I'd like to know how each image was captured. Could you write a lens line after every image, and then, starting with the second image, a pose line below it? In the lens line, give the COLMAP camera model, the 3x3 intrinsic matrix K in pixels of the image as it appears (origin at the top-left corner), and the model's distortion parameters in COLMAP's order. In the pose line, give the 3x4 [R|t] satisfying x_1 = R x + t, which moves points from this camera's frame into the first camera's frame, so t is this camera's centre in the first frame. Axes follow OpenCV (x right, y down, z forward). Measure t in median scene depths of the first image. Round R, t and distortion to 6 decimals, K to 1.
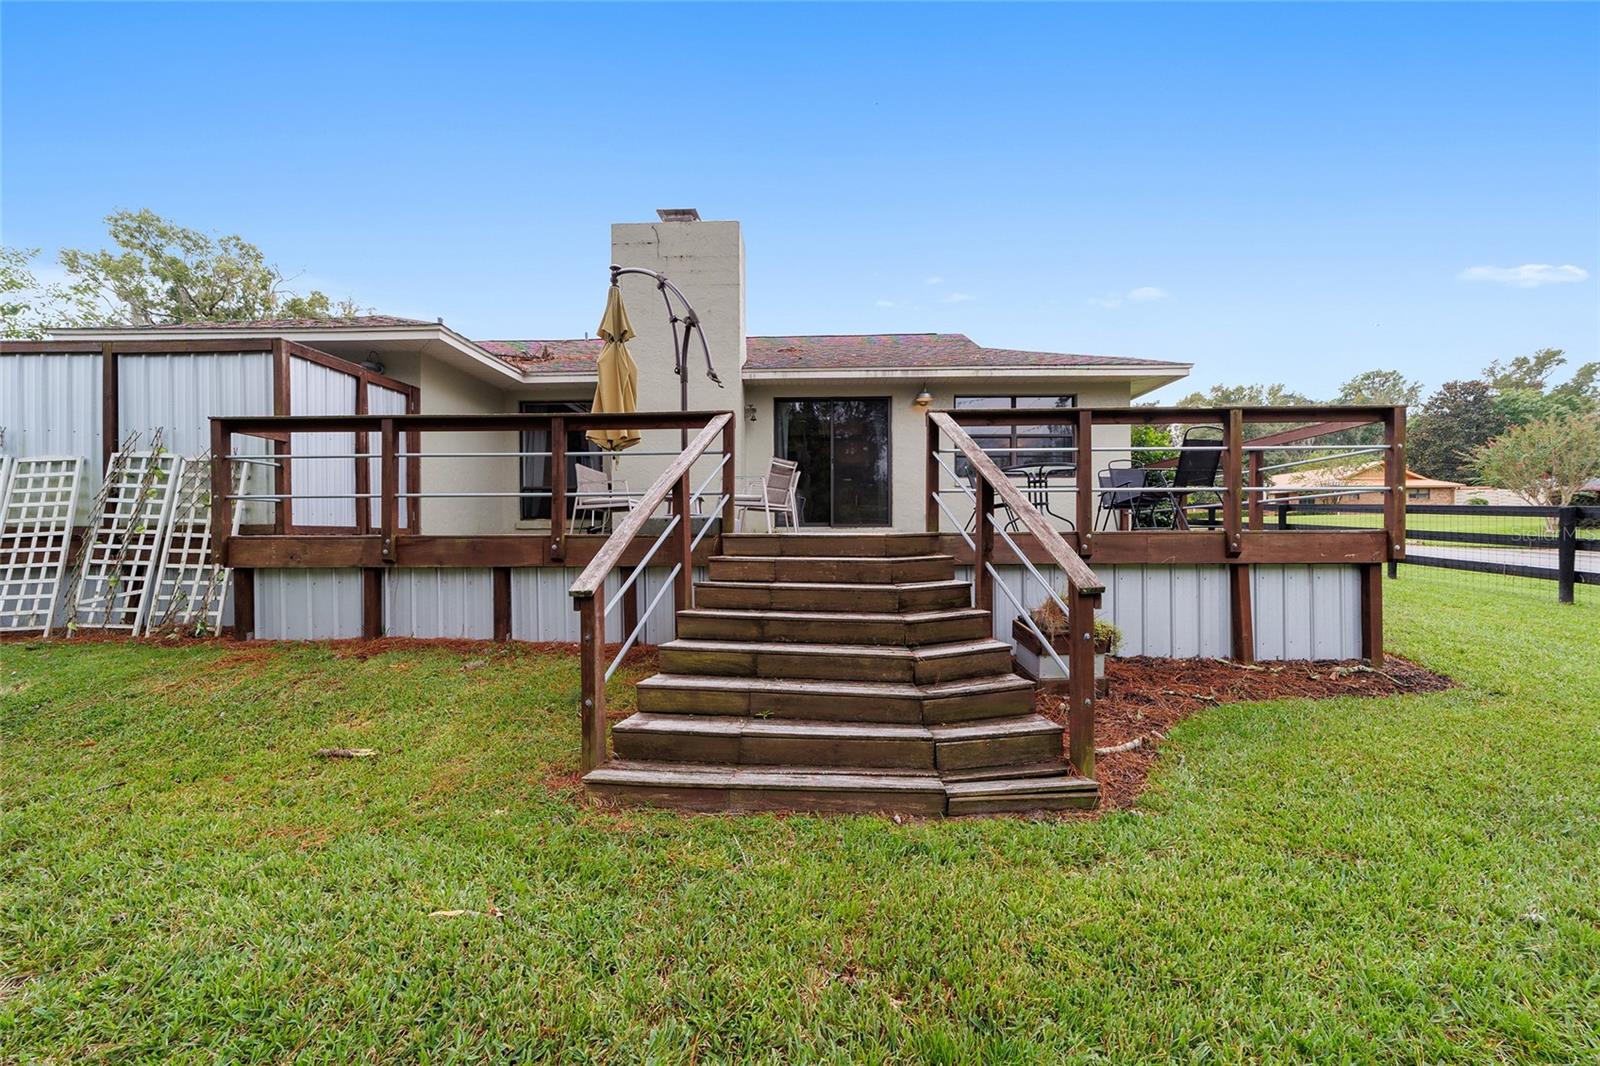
lens RADIAL K [[610.7, 0, 803.0], [0, 610.7, 531.9], [0, 0, 1]] dist [-0.009965, 0.003786]
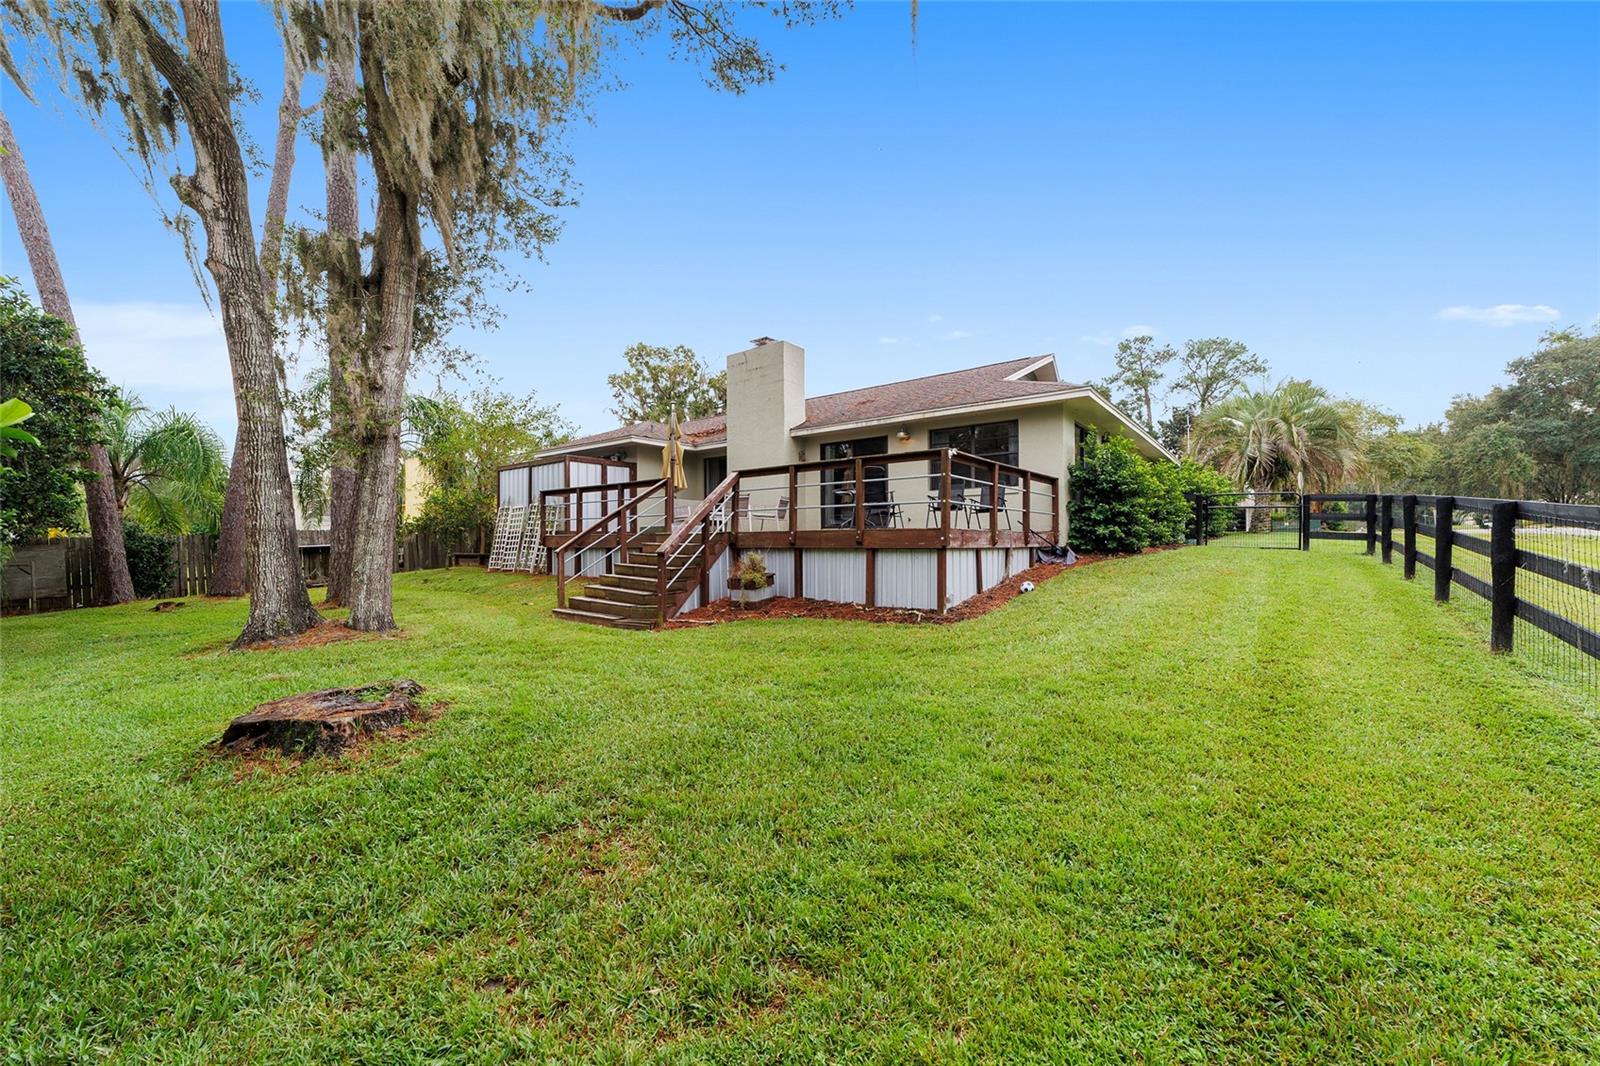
lens RADIAL K [[610.7, 0, 795.9], [0, 610.7, 536.3], [0, 0, 1]] dist [-0.009965, 0.003786]
pose [[0.800583, -0.004894, -0.599202, 1.171871], [0.004544, 0.999987, -0.002096, 0.015830], [0.599204, -0.001044, 0.800595, -0.360613]]
